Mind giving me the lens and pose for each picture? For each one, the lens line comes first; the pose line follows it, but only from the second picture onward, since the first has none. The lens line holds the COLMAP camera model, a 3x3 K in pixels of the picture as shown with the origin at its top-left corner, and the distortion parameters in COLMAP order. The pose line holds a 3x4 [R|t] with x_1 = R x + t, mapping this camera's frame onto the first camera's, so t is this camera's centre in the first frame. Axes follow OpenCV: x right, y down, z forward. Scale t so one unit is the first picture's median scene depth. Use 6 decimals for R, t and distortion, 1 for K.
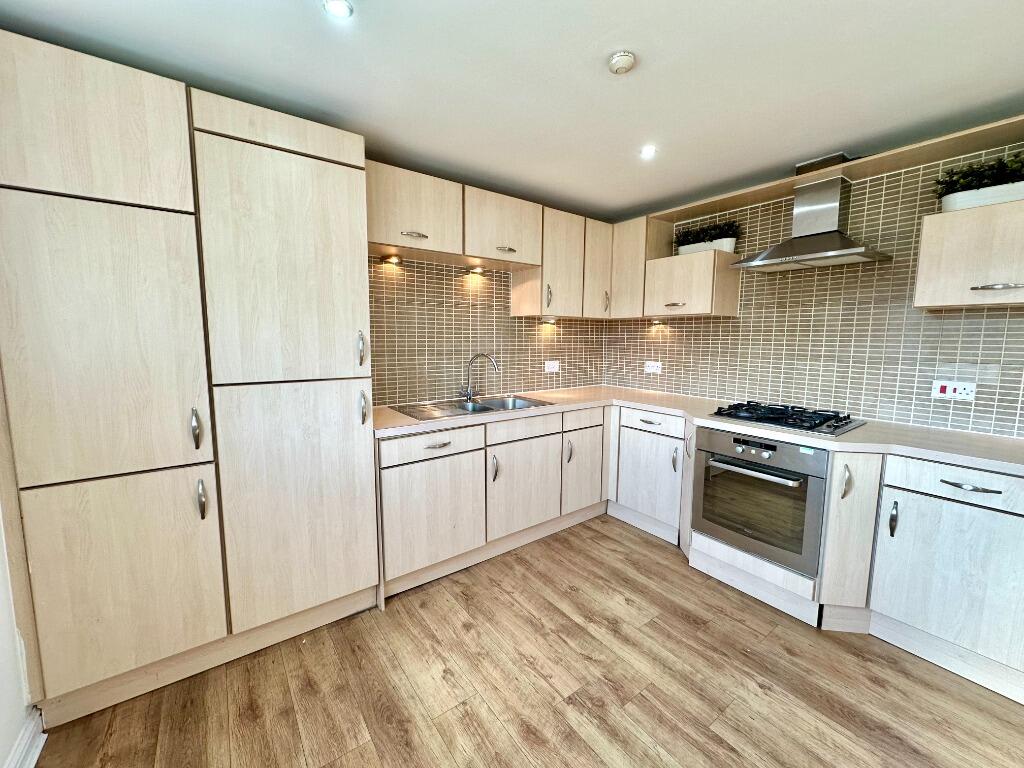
lens RADIAL K [[407.3, 0, 513.9], [0, 407.3, 380.0], [0, 0, 1]] dist [-0.000121, 0.001119]
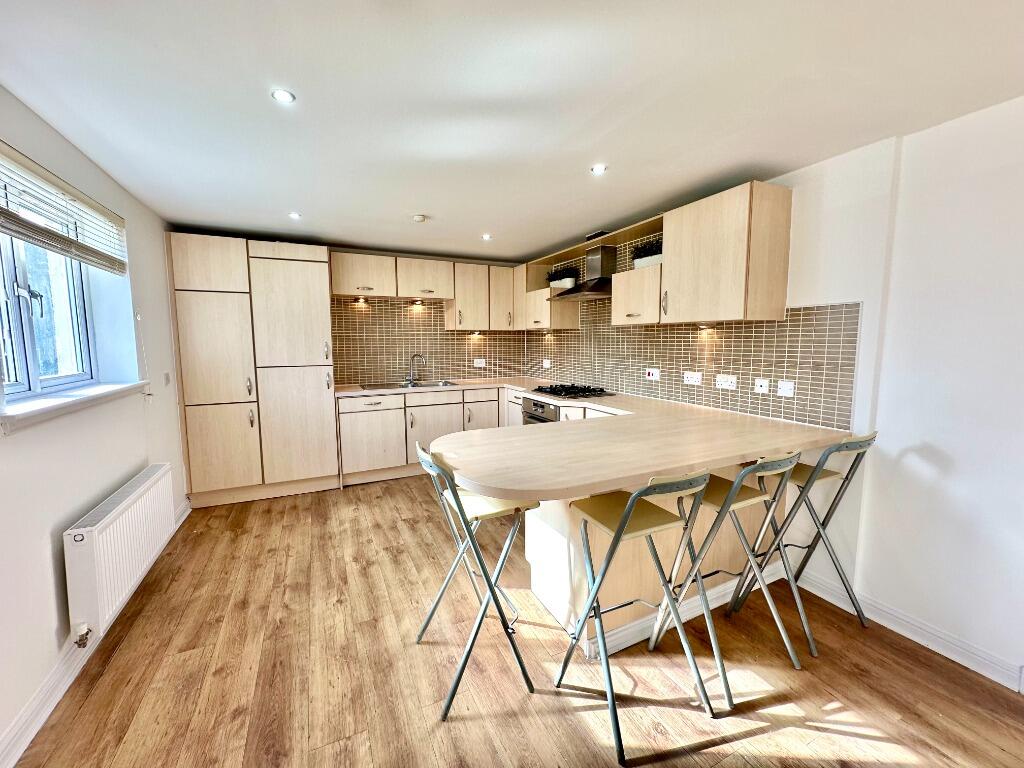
lens RADIAL K [[407.3, 0, 512.9], [0, 407.3, 380.2], [0, 0, 1]] dist [-0.000121, 0.001119]
pose [[0.982954, 0.008994, -0.183631, 0.780708], [-0.011068, 0.999886, -0.010272, 0.068576], [0.183518, 0.012129, 0.982942, -0.694737]]
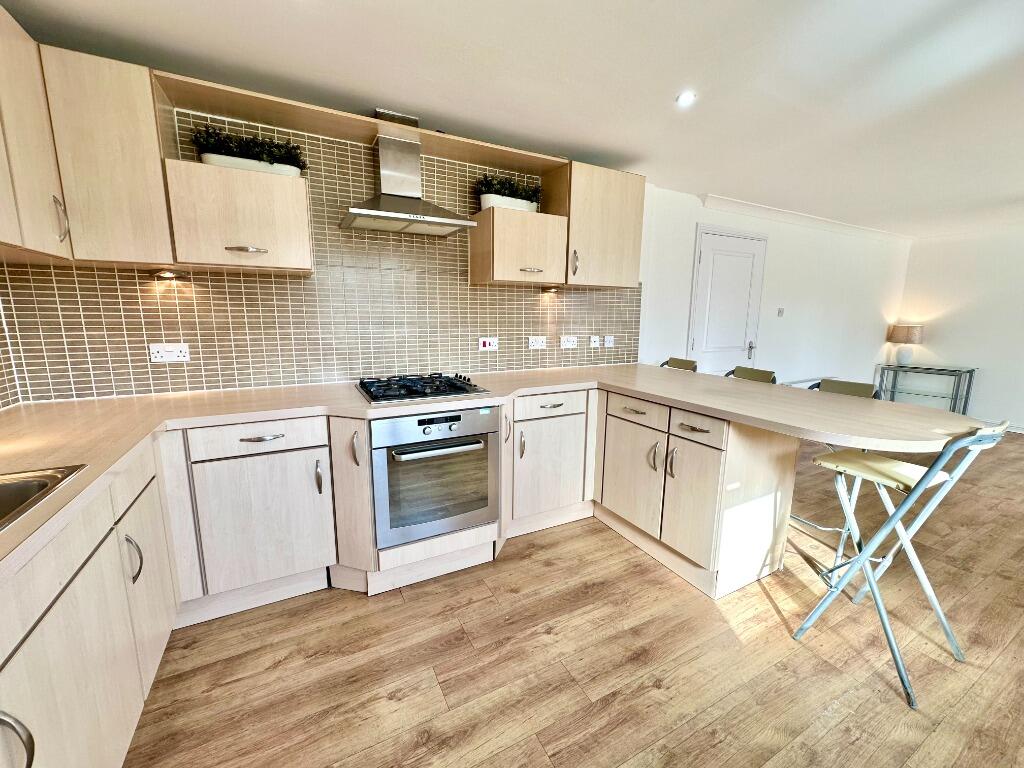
lens RADIAL K [[407.3, 0, 511.5], [0, 407.3, 380.8], [0, 0, 1]] dist [-0.000121, 0.001119]
pose [[0.156497, -0.168448, 0.973208, -0.257367], [0.097781, 0.983151, 0.154446, -0.054743], [-0.982826, 0.070991, 0.170331, 0.662122]]
